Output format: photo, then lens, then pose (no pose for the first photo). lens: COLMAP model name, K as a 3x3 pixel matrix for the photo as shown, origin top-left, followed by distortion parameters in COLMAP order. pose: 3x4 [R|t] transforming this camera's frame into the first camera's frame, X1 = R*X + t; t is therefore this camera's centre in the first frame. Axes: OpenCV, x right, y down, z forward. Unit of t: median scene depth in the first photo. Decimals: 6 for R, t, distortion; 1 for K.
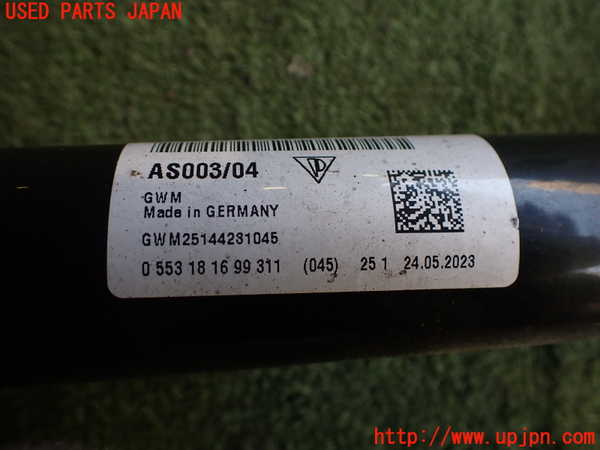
lens RADIAL K [[524.4, 0, 300.2], [0, 524.4, 224.9], [0, 0, 1]] dist [-0.003801, -0.000943]
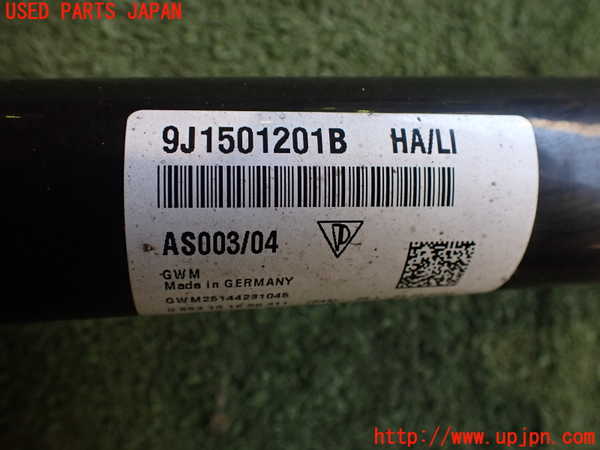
lens RADIAL K [[524.4, 0, 299.6], [0, 524.4, 224.8], [0, 0, 1]] dist [-0.003801, -0.000943]
pose [[0.986280, 0.098612, 0.132388, -0.174090], [-0.161643, 0.414149, 0.895741, -0.991764], [0.033502, -0.904852, 0.424407, 0.641725]]
